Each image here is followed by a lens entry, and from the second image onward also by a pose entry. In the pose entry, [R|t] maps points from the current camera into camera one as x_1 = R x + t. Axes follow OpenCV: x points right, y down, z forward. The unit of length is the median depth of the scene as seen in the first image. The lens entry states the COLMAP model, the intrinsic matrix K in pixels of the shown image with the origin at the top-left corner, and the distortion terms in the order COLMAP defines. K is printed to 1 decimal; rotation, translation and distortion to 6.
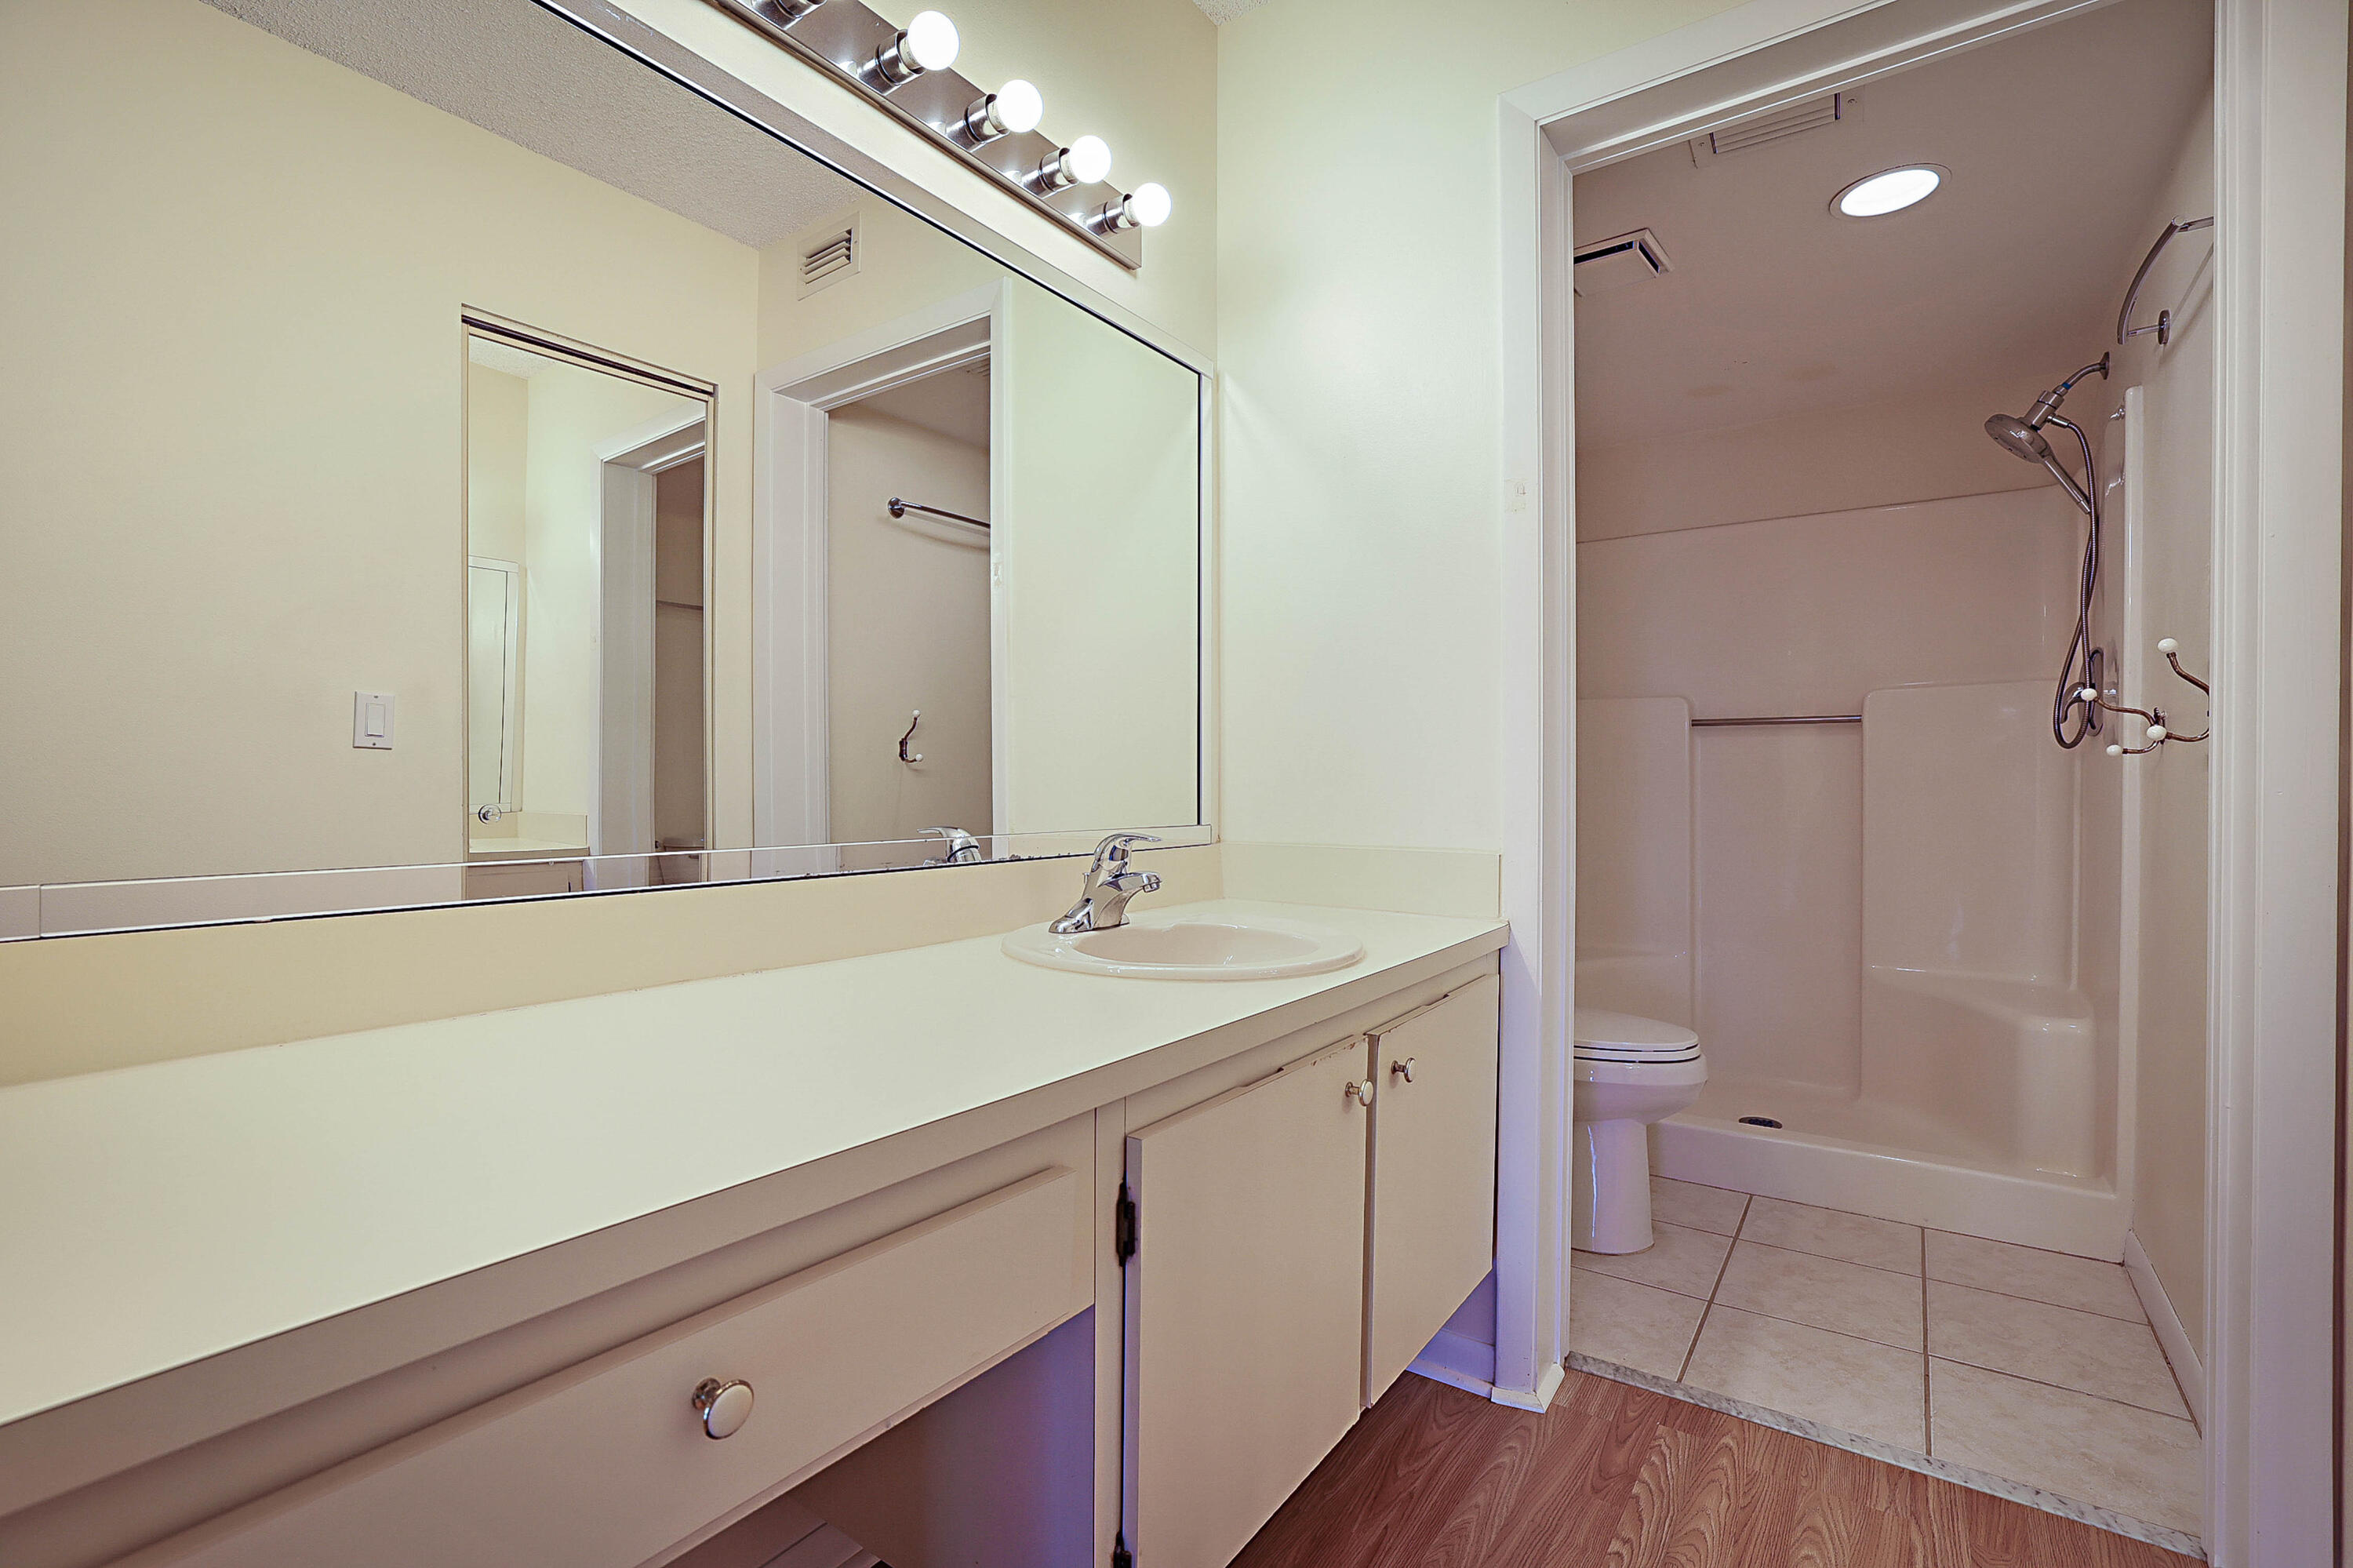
lens RADIAL K [[1074.0, 0, 1142.3], [0, 1074.0, 787.3], [0, 0, 1]] dist [-0.036694, 0.014495]
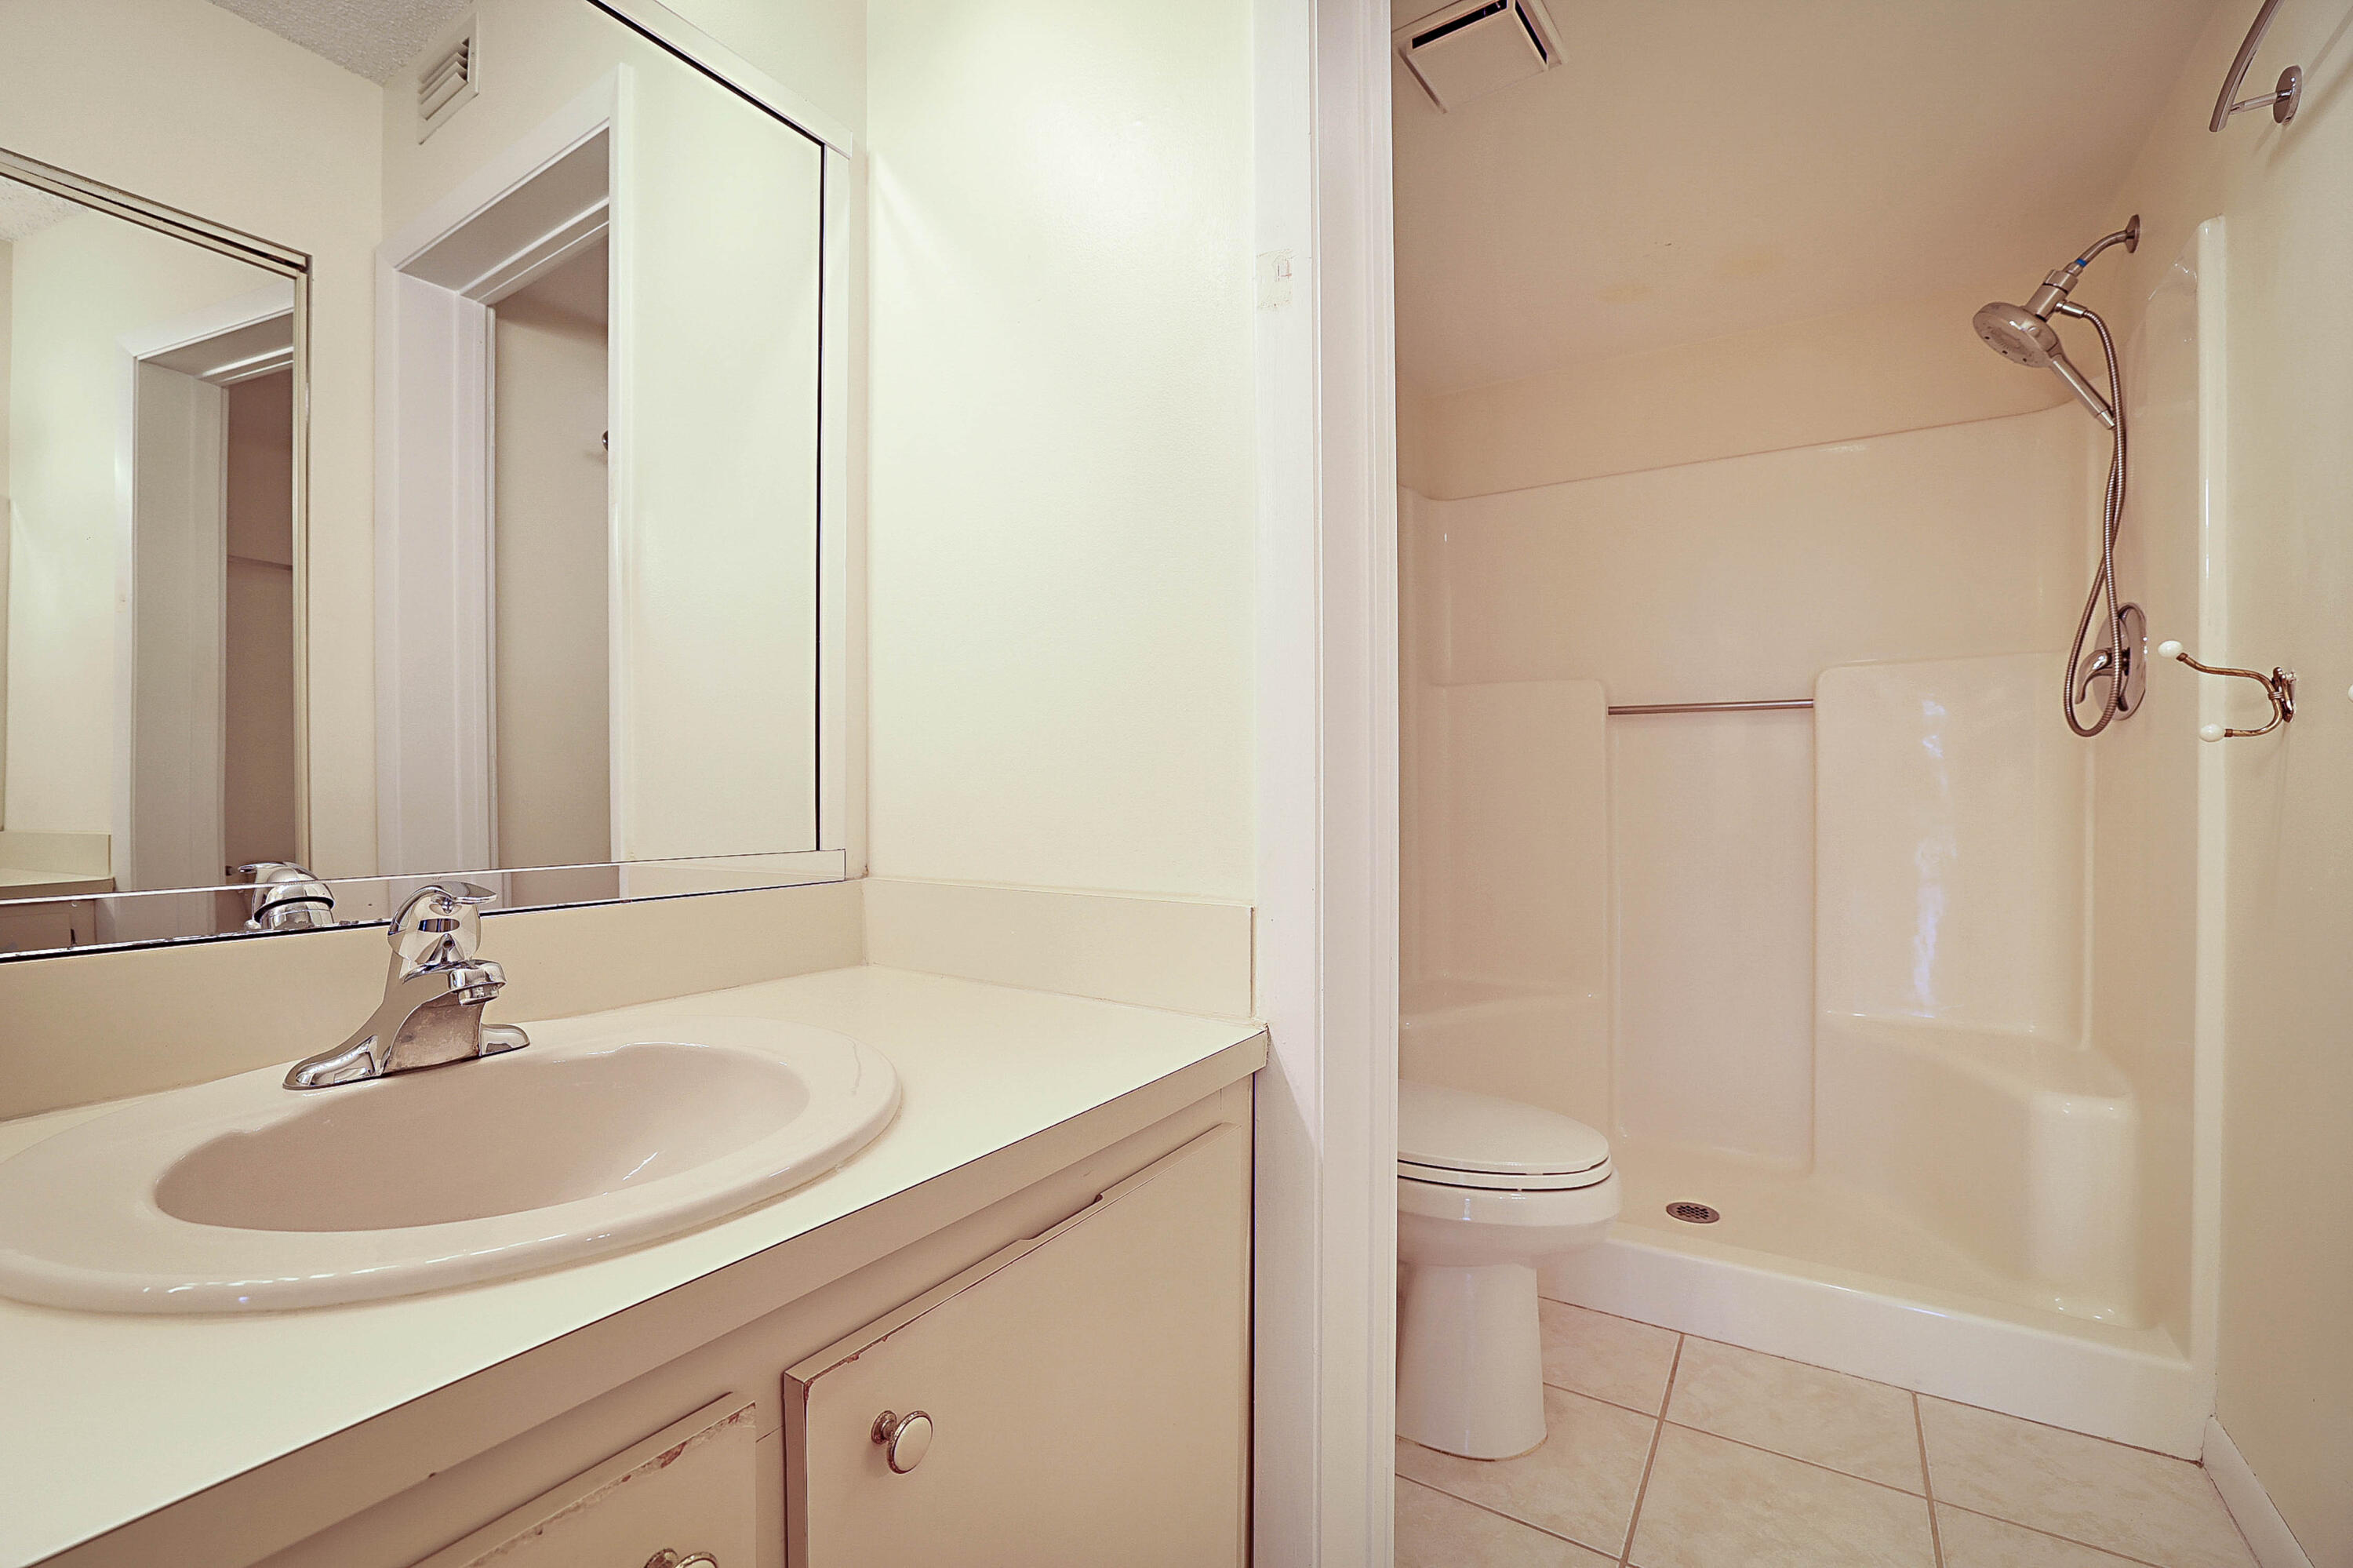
lens RADIAL K [[1012.3, 0, 1147.8], [0, 1012.3, 792.5], [0, 0, 1]] dist [-0.034392, 0.010025]
pose [[0.999358, -0.004331, 0.035551, 0.175871], [0.004345, 0.999991, -0.000337, 0.000884], [-0.035549, 0.000491, 0.999368, 0.312221]]
